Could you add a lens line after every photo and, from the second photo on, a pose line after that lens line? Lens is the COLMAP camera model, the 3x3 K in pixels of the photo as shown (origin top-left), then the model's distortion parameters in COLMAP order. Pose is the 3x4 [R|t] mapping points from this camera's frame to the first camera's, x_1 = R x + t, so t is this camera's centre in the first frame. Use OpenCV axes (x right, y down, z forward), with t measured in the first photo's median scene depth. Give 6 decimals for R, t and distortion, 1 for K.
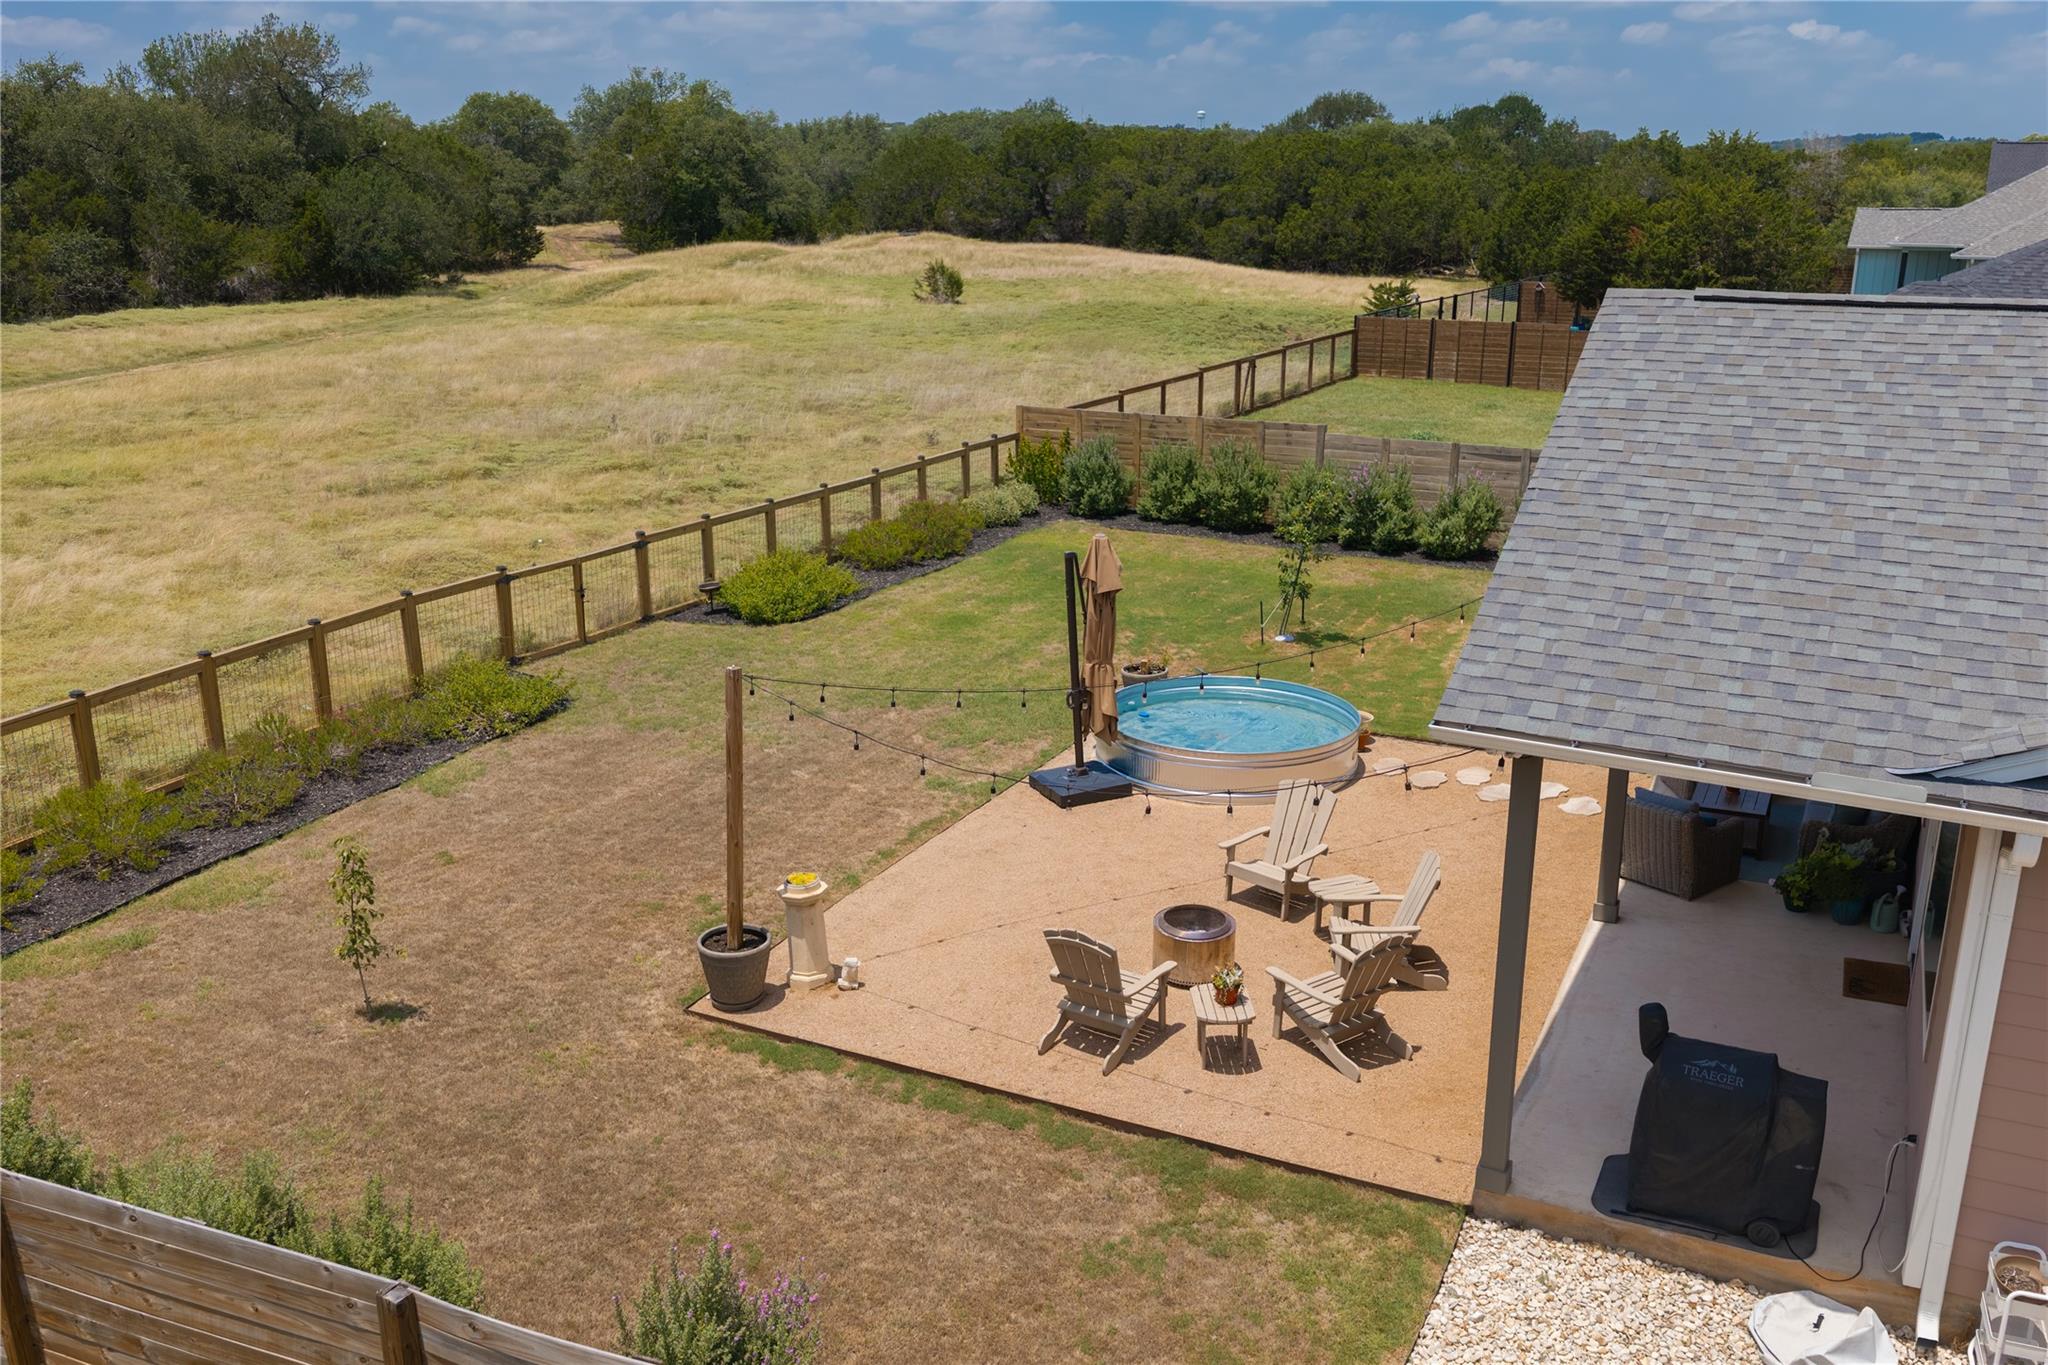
lens RADIAL K [[1722.5, 0, 1024.0], [0, 1722.5, 682.5], [0, 0, 1]] dist [0.006328, -0.003029]
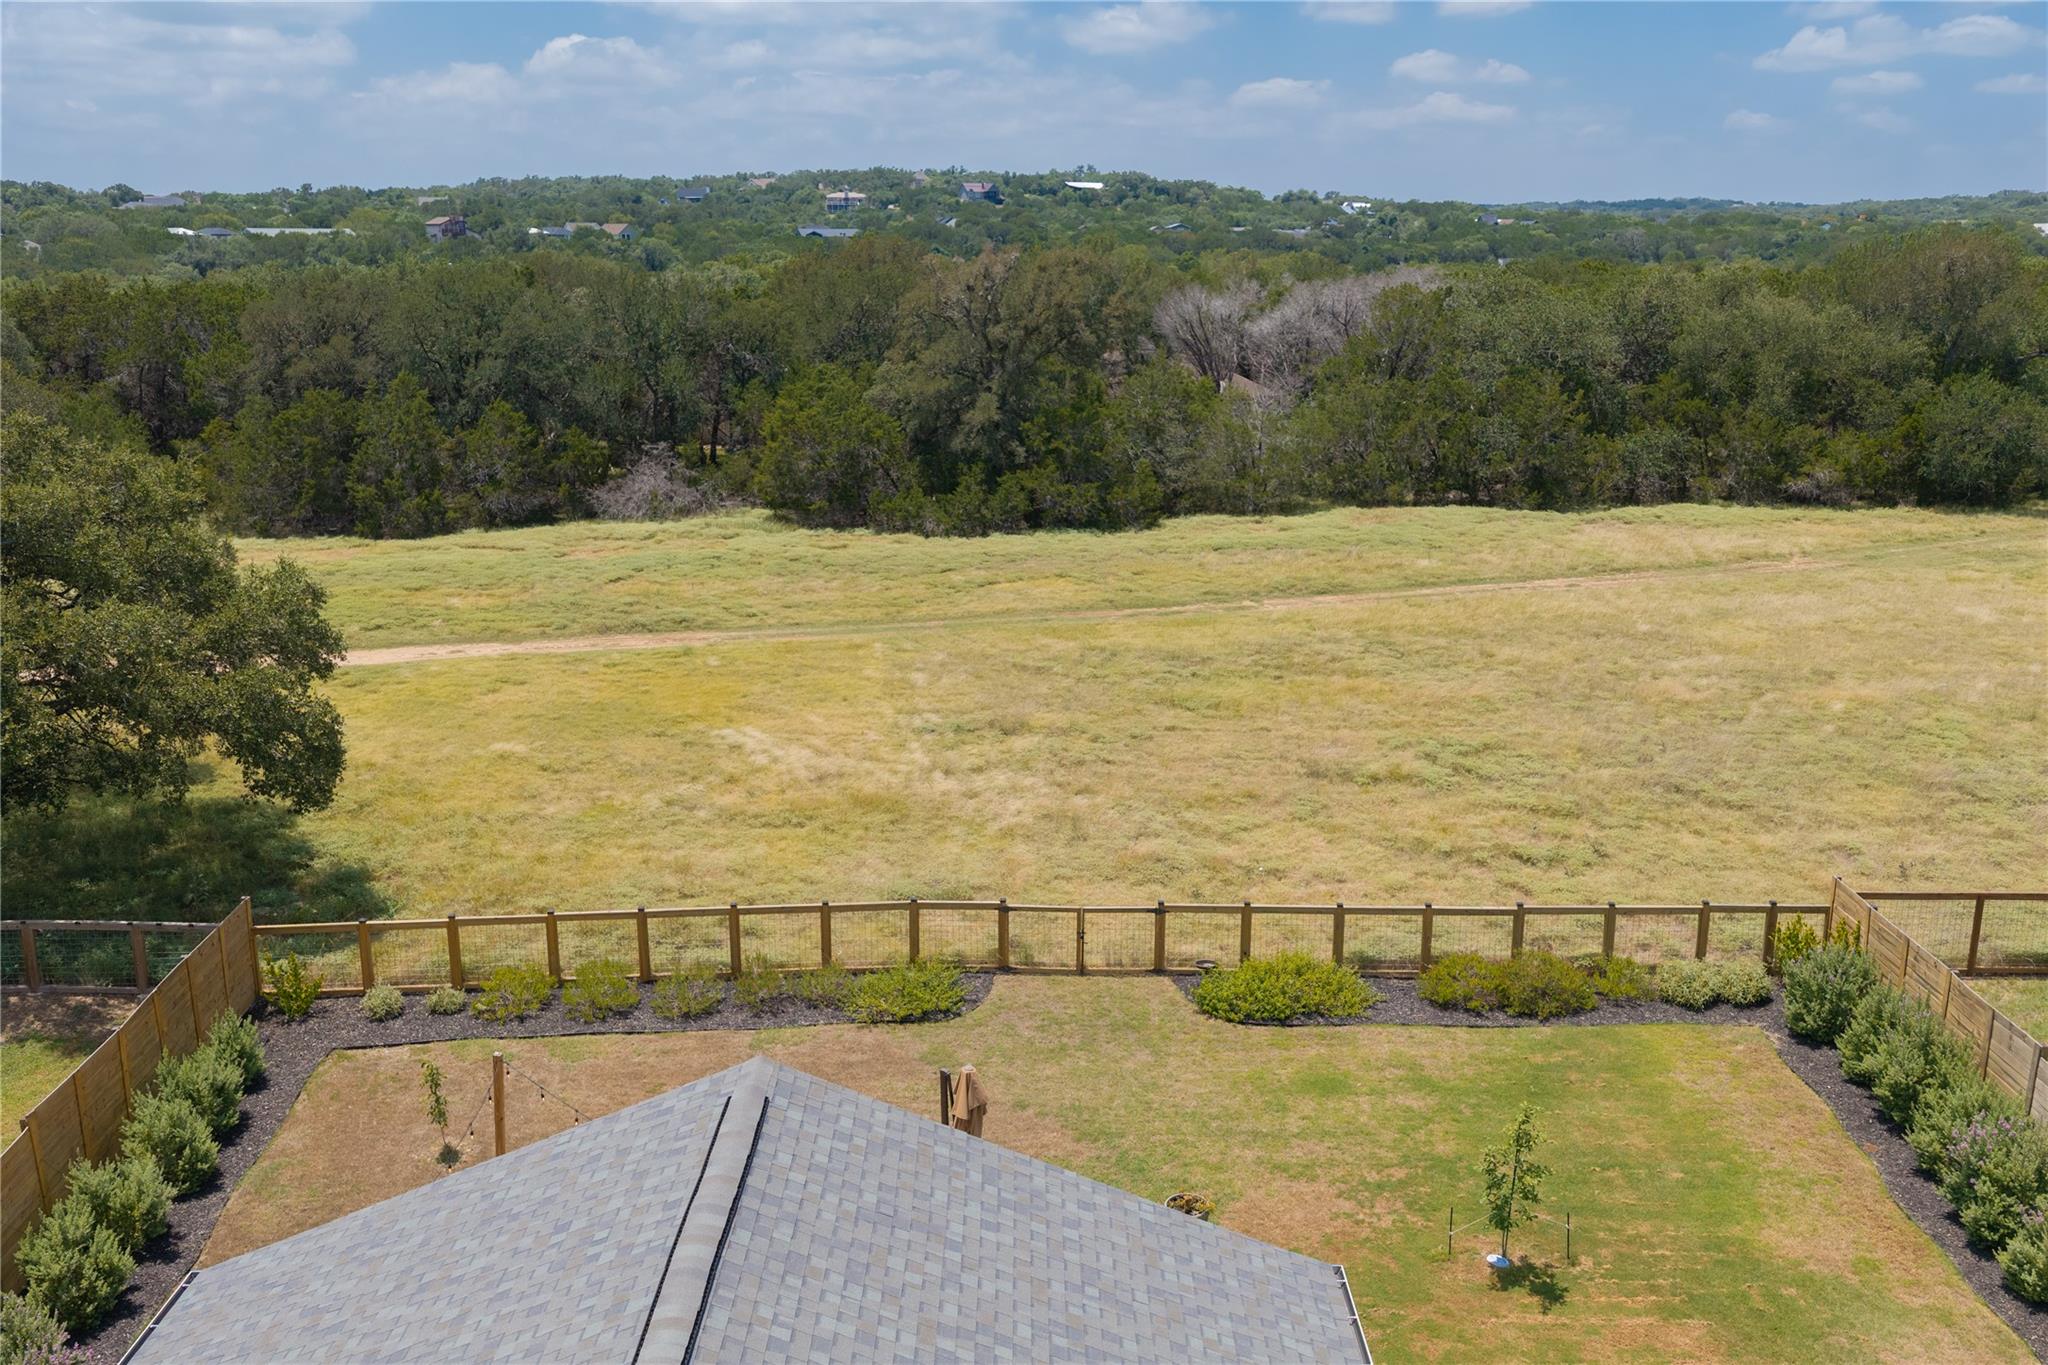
lens RADIAL K [[1686.9, 0, 1024.0], [0, 1686.9, 682.5], [0, 0, 1]] dist [0.007633, -0.004528]
pose [[0.455386, 0.223019, -0.861908, 0.705955], [-0.250264, 0.961146, 0.116471, -0.343374], [0.854395, 0.162666, 0.493507, 0.307759]]
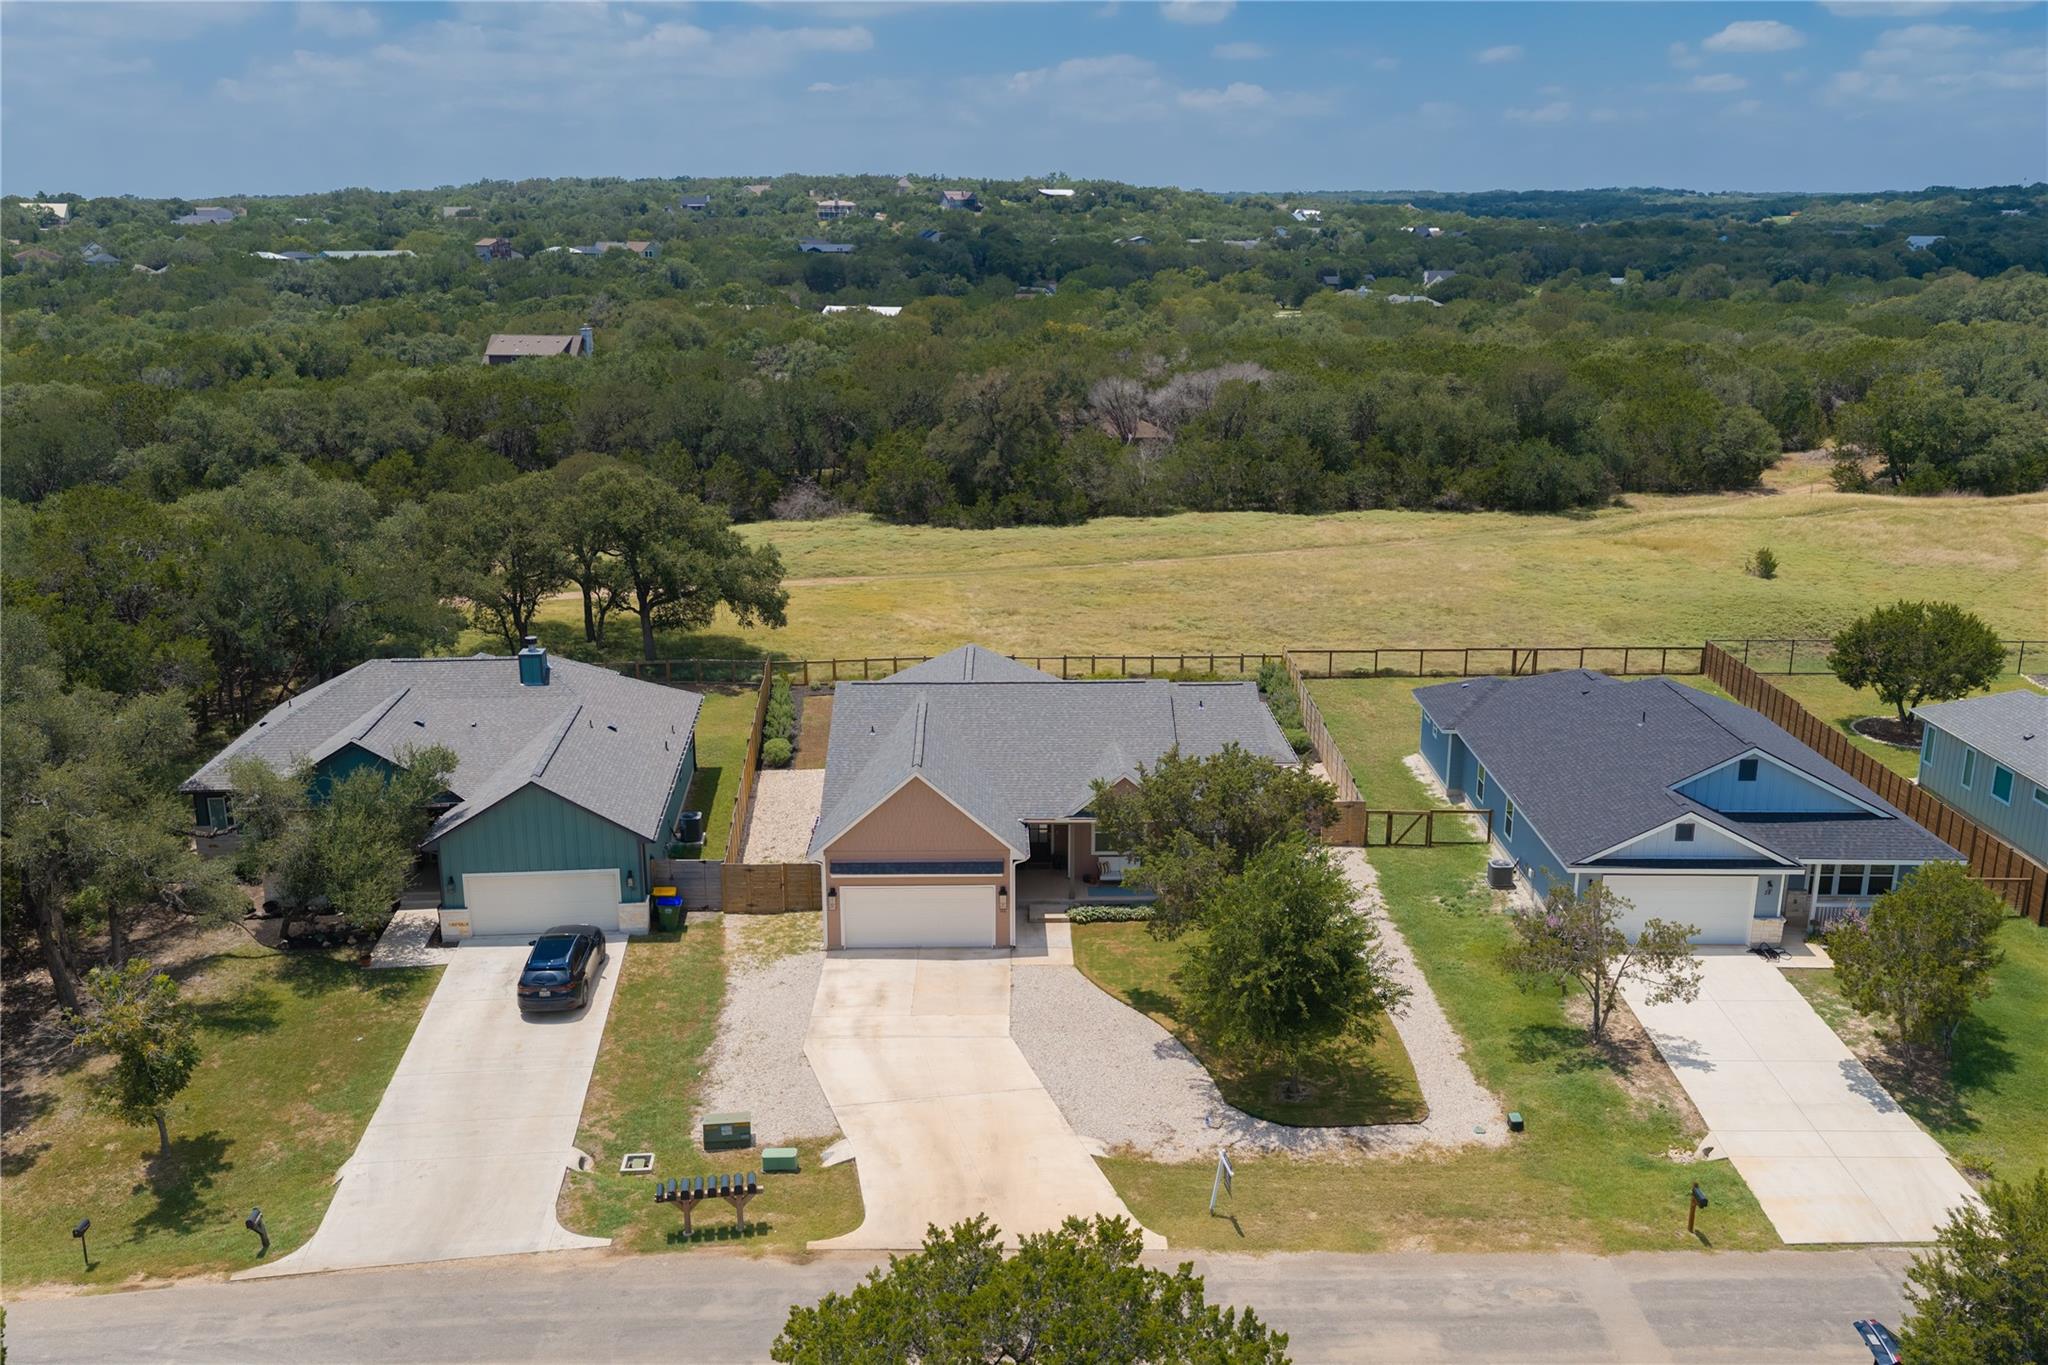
lens RADIAL K [[1686.9, 0, 1024.0], [0, 1686.9, 682.5], [0, 0, 1]] dist [0.007633, -0.004528]
pose [[0.468490, 0.231869, -0.852499, 2.809925], [-0.249321, 0.960422, 0.124209, -0.451049], [0.847559, 0.154355, 0.507758, -0.897190]]
